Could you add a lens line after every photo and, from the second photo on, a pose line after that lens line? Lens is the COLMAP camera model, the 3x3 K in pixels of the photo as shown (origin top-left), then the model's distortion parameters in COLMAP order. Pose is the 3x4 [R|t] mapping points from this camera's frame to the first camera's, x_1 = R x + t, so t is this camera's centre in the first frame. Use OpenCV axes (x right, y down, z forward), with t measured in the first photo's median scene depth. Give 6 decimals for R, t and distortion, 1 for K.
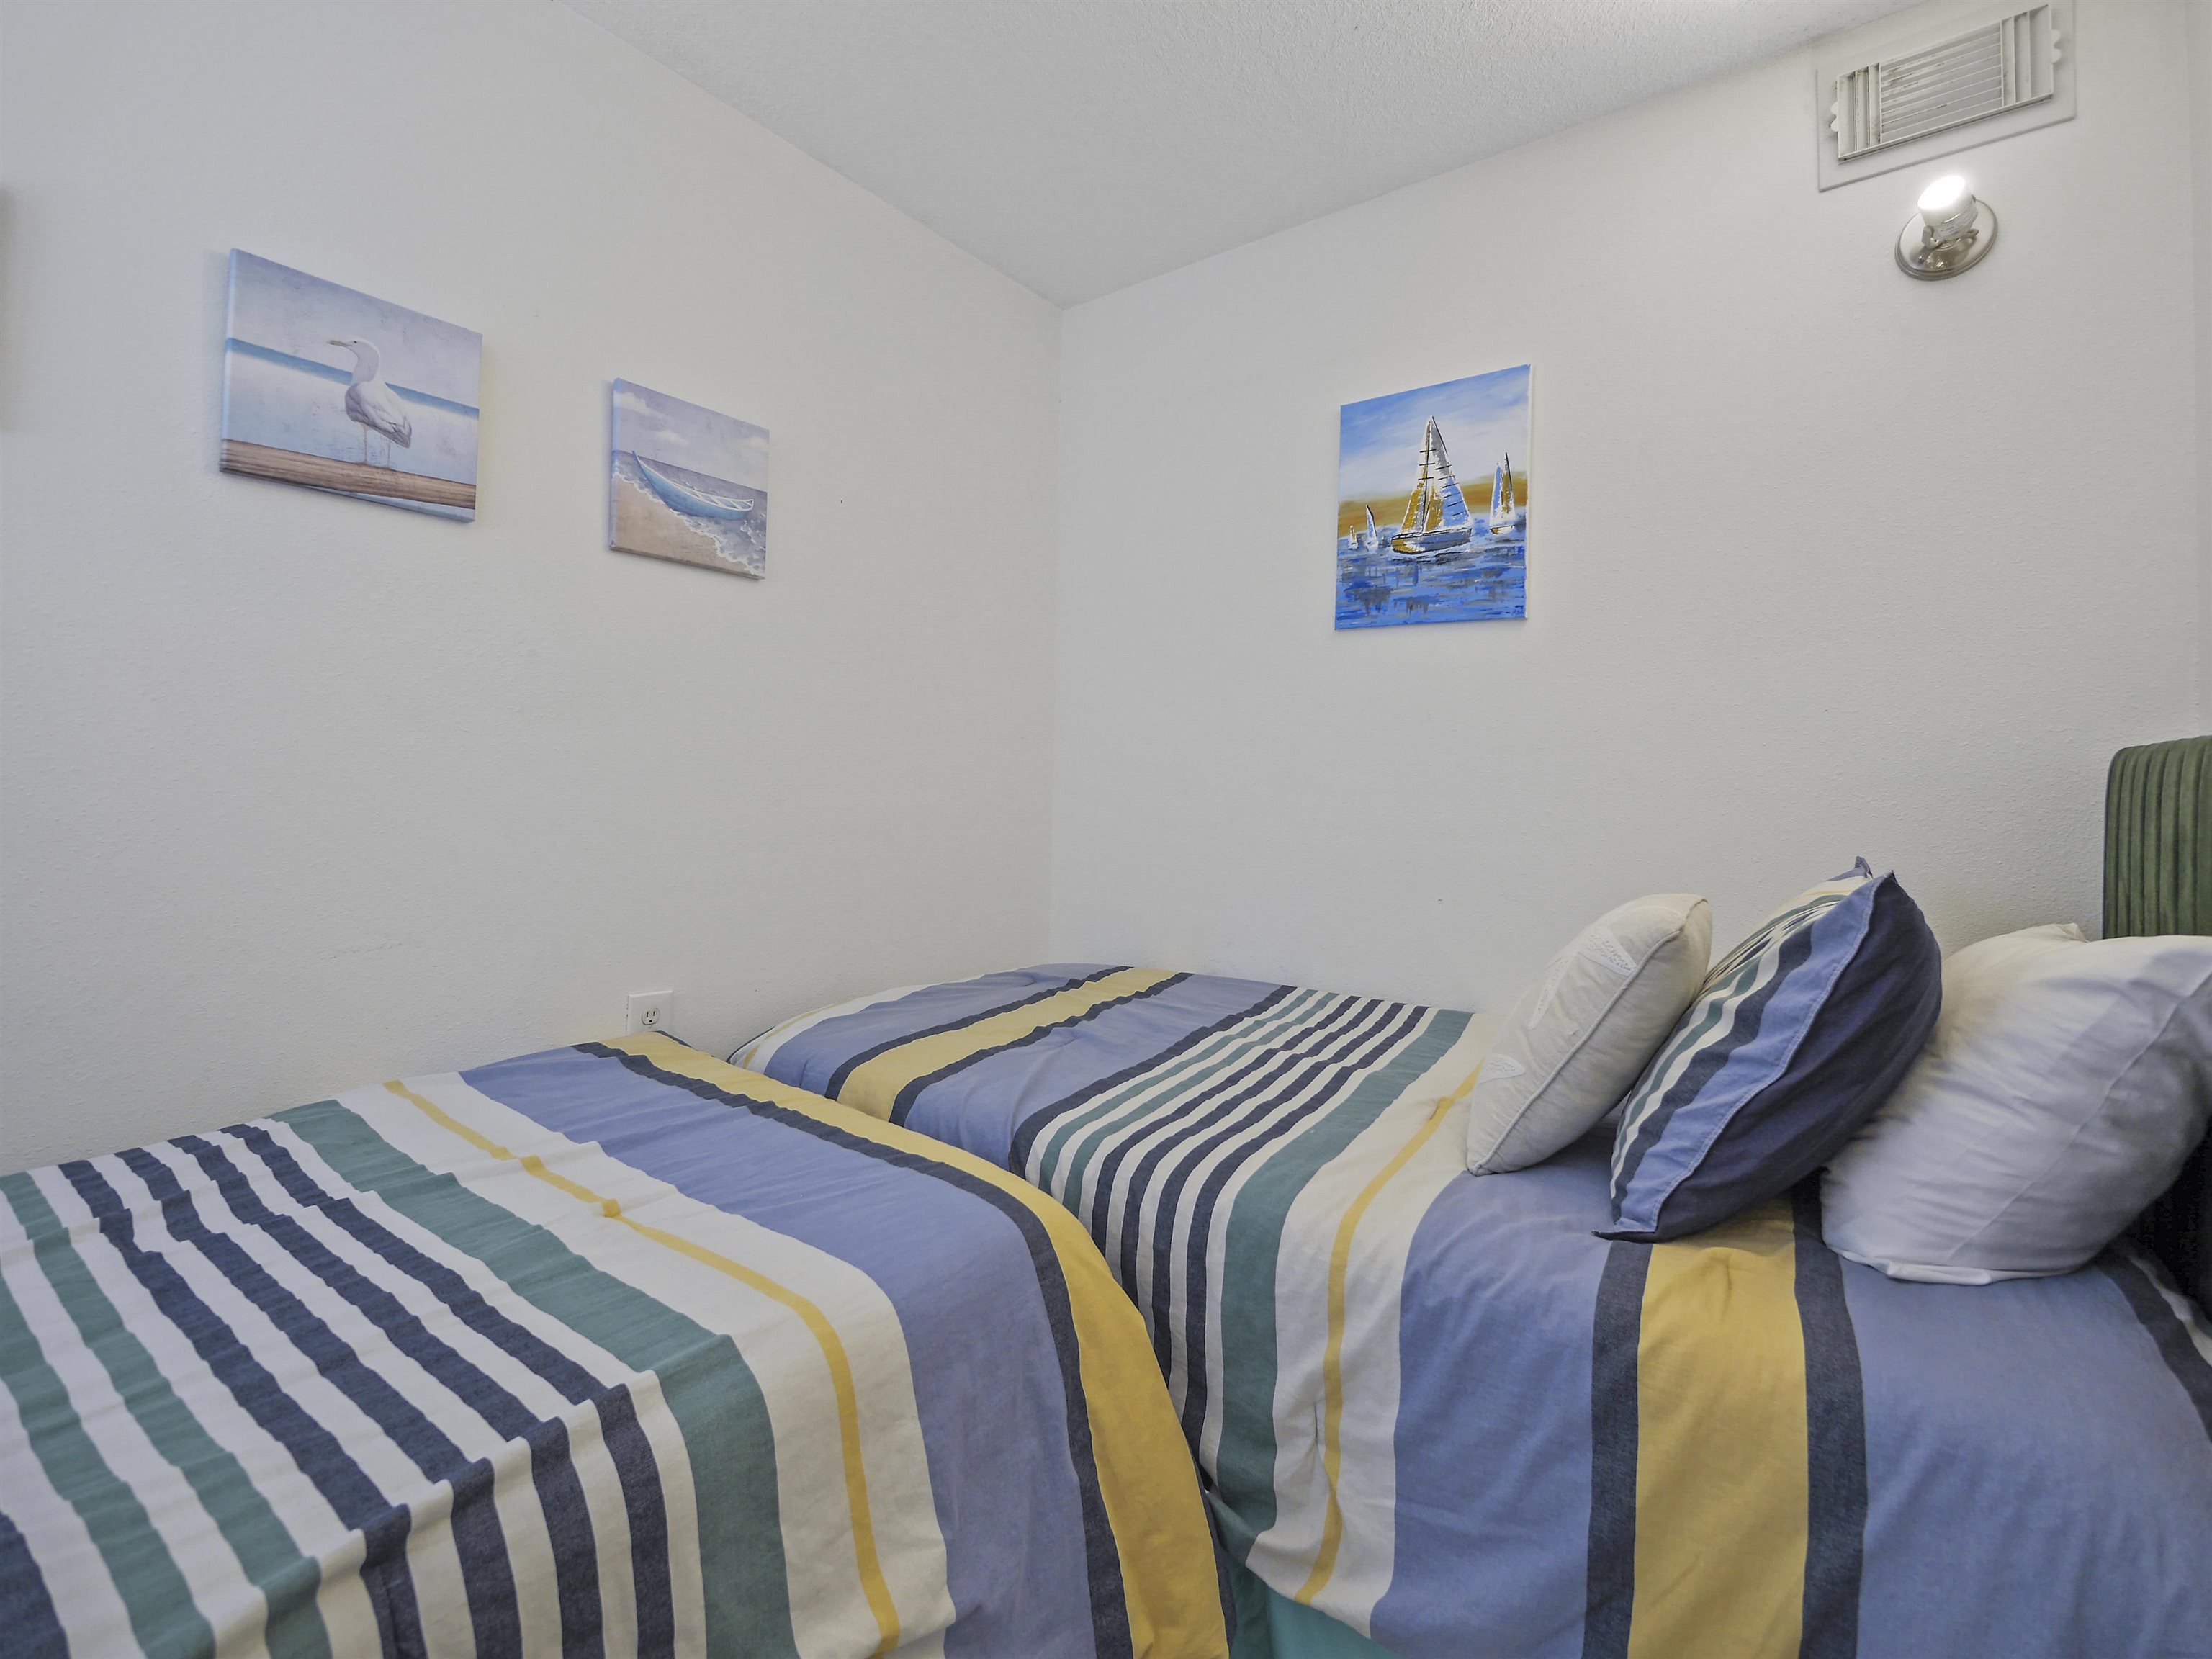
lens RADIAL K [[918.8, 0, 1106.0], [0, 918.8, 829.5], [0, 0, 1]] dist [-0.021183, -0.000110]
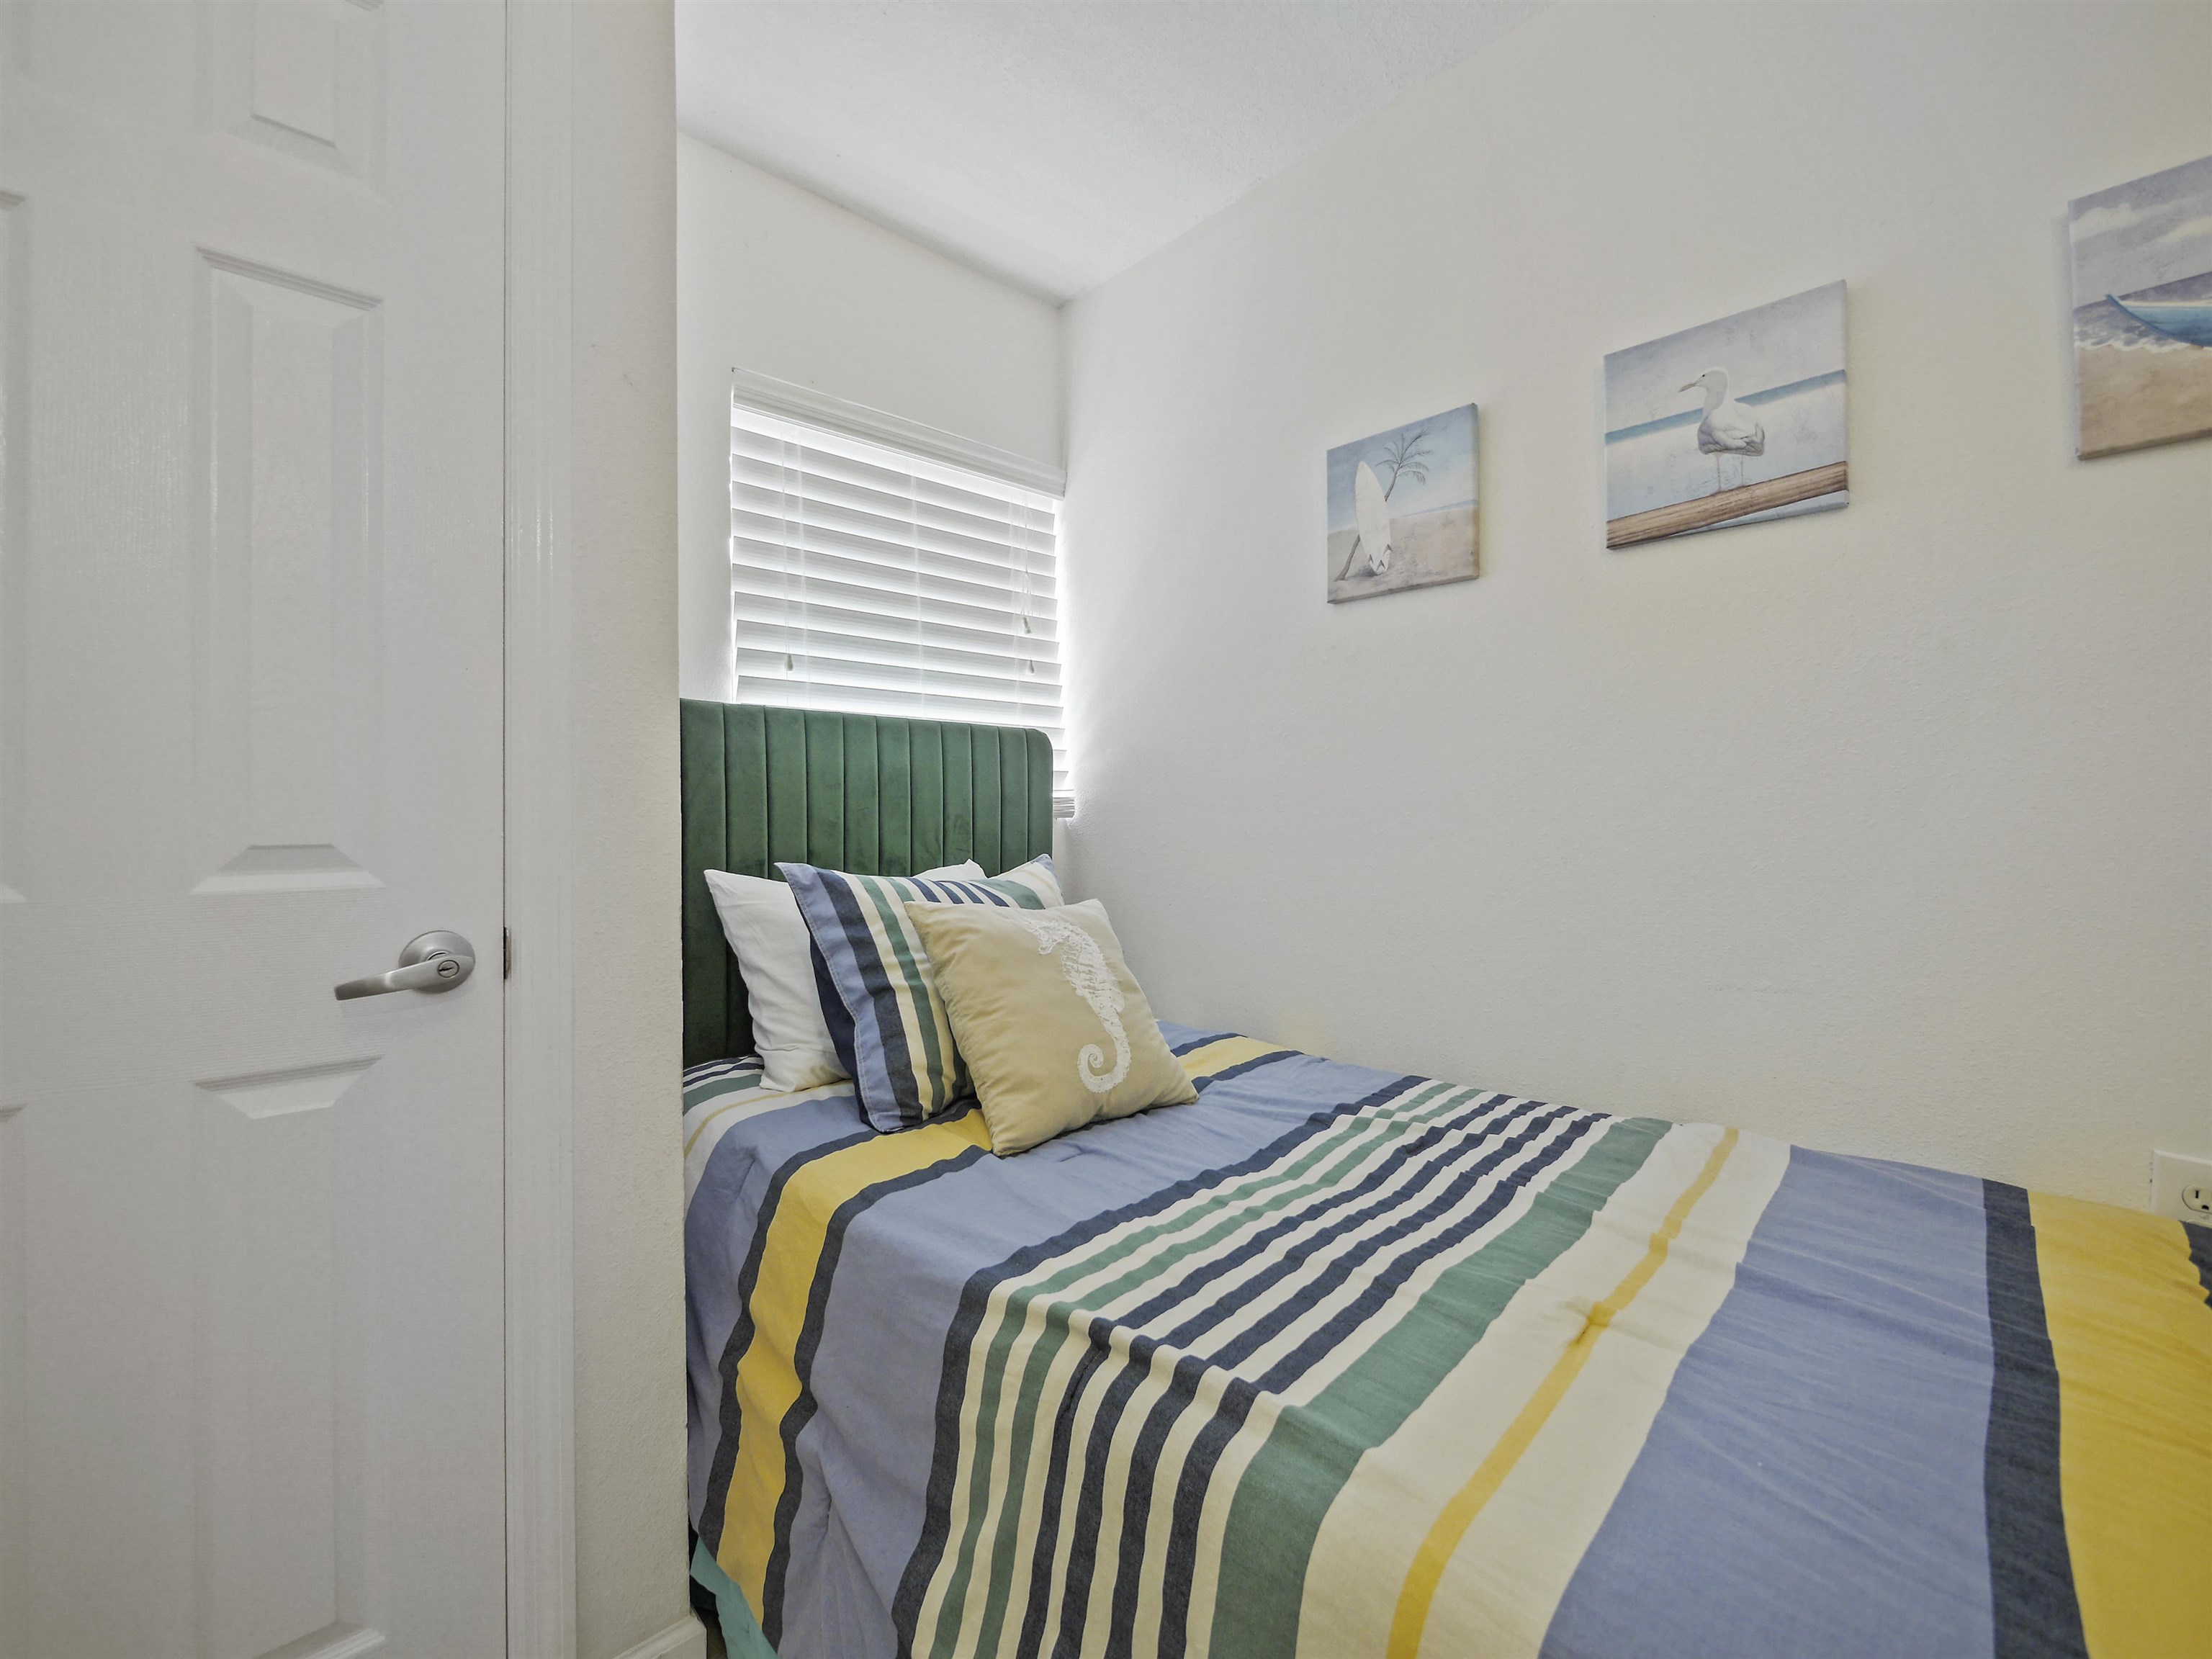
lens RADIAL K [[970.1, 0, 1102.4], [0, 970.1, 836.8], [0, 0, 1]] dist [-0.004824, -0.000629]
pose [[-0.175919, 0.019246, -0.984217, 0.342600], [-0.034930, 0.999057, 0.025780, -0.033078], [0.983785, 0.038913, -0.175081, 0.536604]]
